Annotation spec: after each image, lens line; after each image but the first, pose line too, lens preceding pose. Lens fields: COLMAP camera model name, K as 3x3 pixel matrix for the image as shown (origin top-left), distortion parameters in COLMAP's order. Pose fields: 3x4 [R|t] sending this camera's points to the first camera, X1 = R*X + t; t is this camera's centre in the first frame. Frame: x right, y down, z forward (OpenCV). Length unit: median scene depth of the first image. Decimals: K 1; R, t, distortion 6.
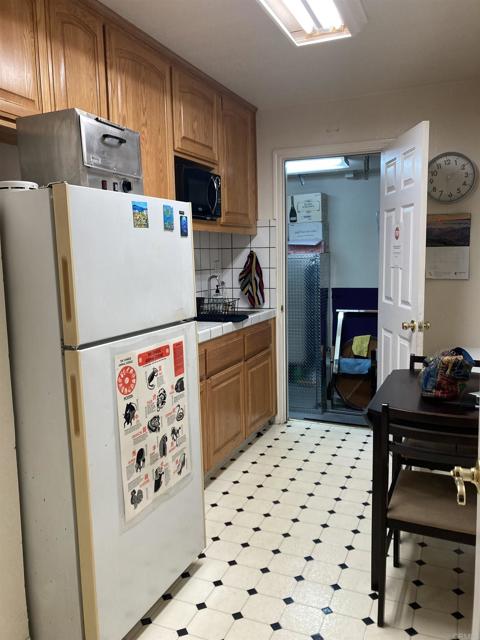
lens RADIAL K [[522.8, 0, 240.0], [0, 522.8, 320.0], [0, 0, 1]] dist [0.038473, -0.012399]
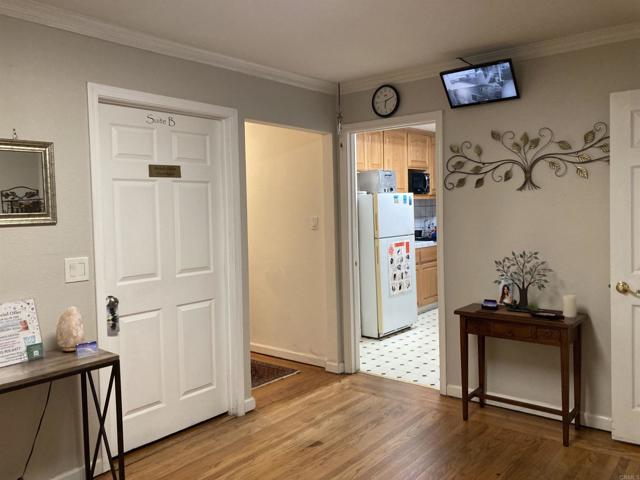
lens RADIAL K [[522.8, 0, 317.4], [0, 522.8, 236.0], [0, 0, 1]] dist [0.038473, -0.012399]
pose [[0.956451, 0.007540, -0.291796, 0.255522], [-0.025404, 0.998023, -0.057480, 0.196270], [0.290785, 0.062390, 0.954752, -1.962258]]
